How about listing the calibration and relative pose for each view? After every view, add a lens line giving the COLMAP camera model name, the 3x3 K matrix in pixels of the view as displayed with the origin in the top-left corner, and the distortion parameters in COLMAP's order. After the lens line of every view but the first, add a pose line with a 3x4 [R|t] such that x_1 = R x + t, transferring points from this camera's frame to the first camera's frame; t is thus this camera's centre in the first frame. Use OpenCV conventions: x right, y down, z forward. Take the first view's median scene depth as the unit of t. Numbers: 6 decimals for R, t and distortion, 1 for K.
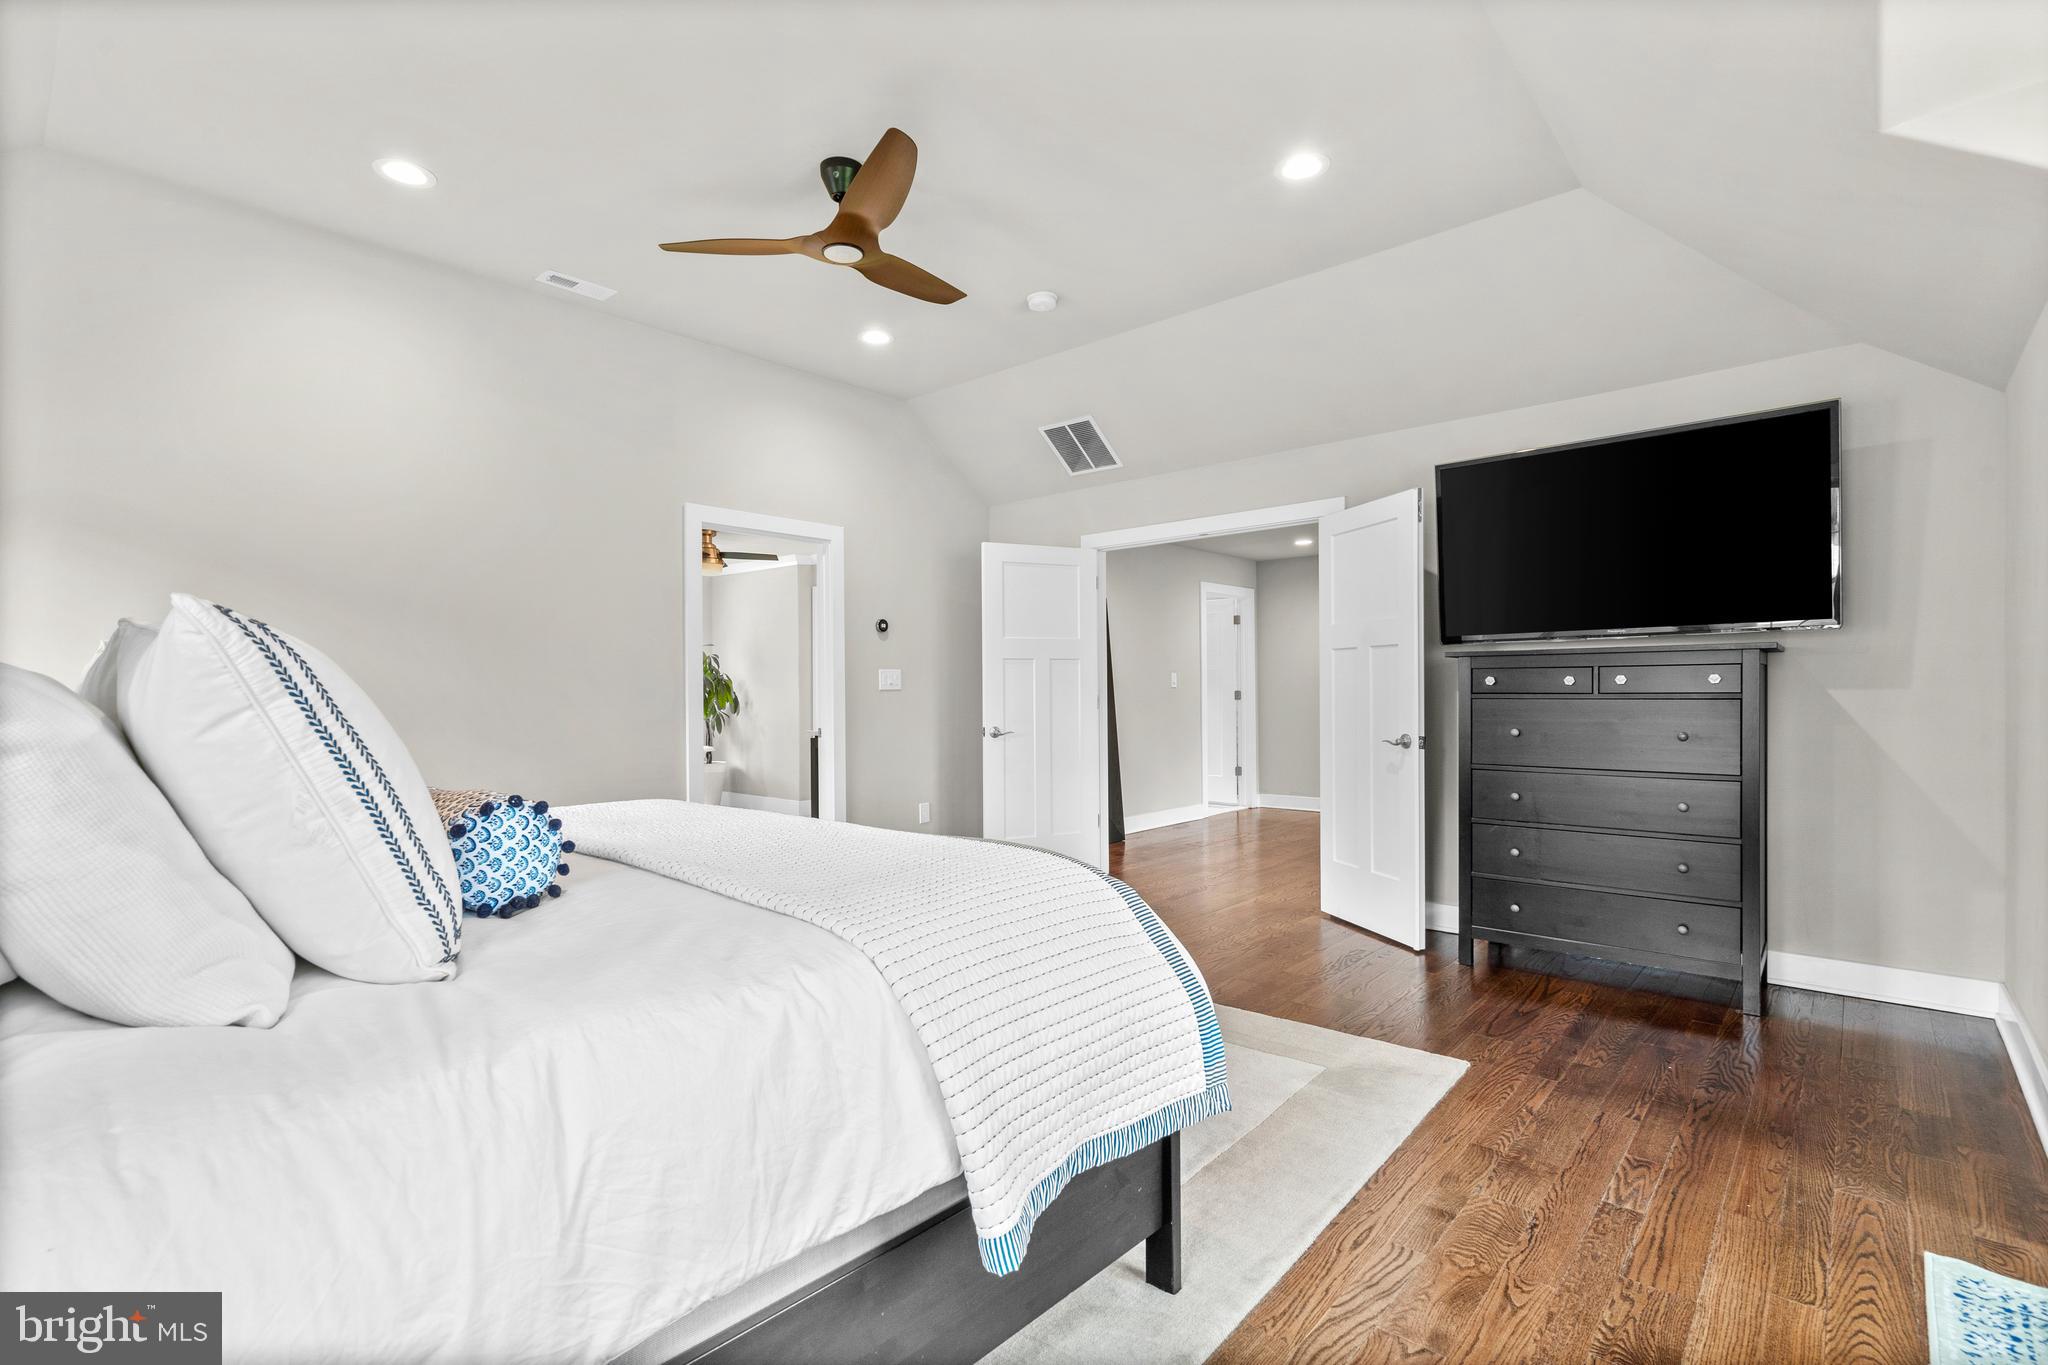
lens RADIAL K [[952.5, 0, 1024.0], [0, 952.5, 682.5], [0, 0, 1]] dist [0.000037, 0.000002]
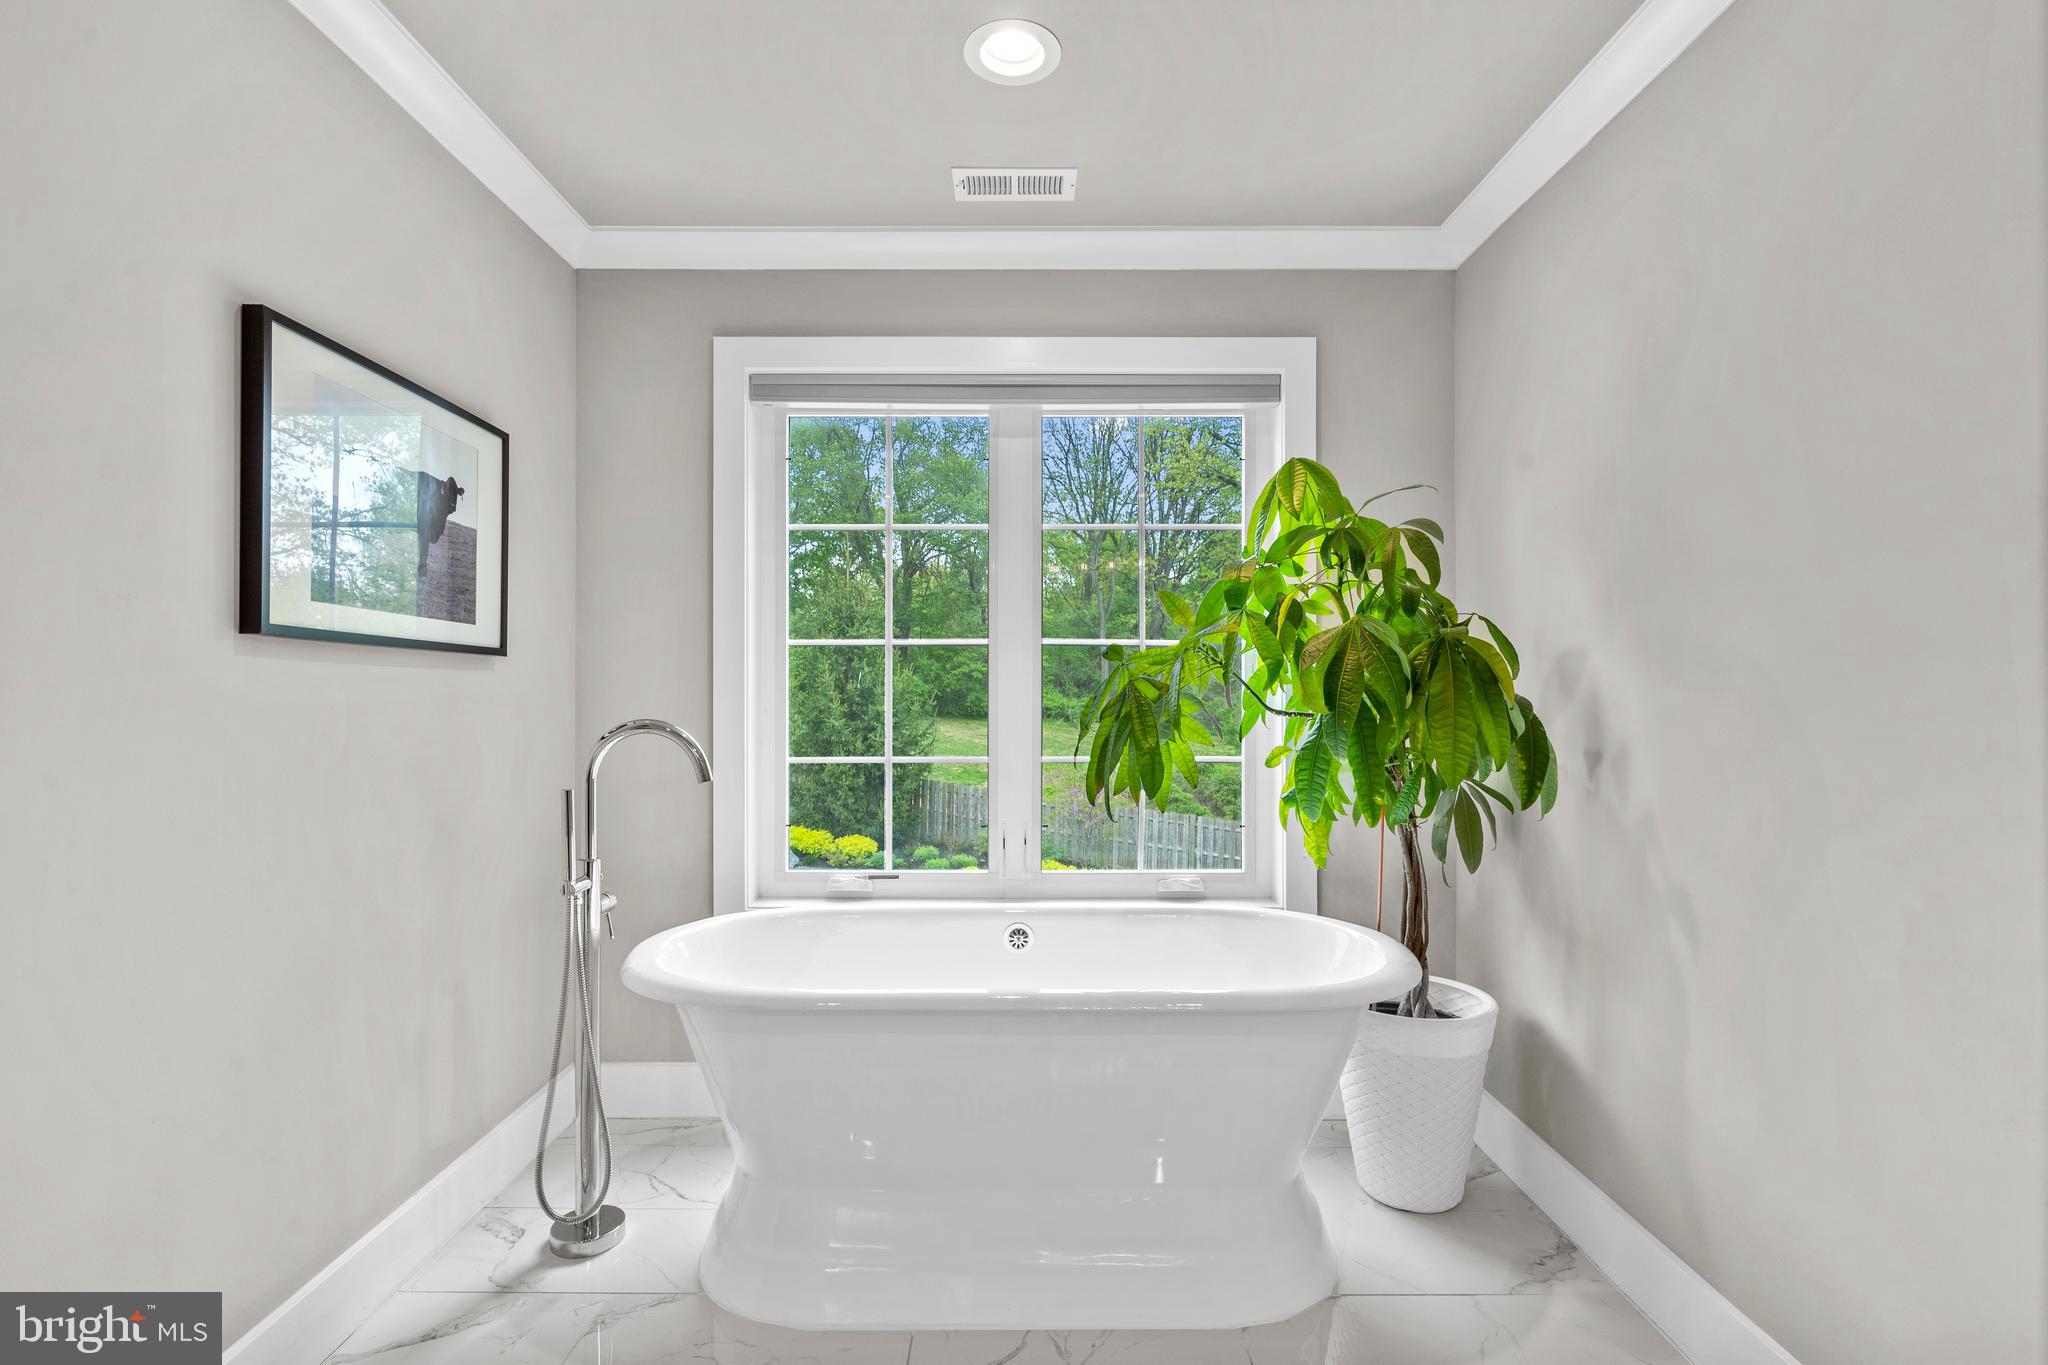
lens RADIAL K [[952.5, 0, 1024.0], [0, 952.5, 682.5], [0, 0, 1]] dist [0.000037, 0.000002]
pose [[0.665964, 0.000367, -0.745984, -0.219472], [-0.001787, 0.999998, -0.001103, 0.006428], [0.745982, 0.002068, 0.665963, 0.770825]]
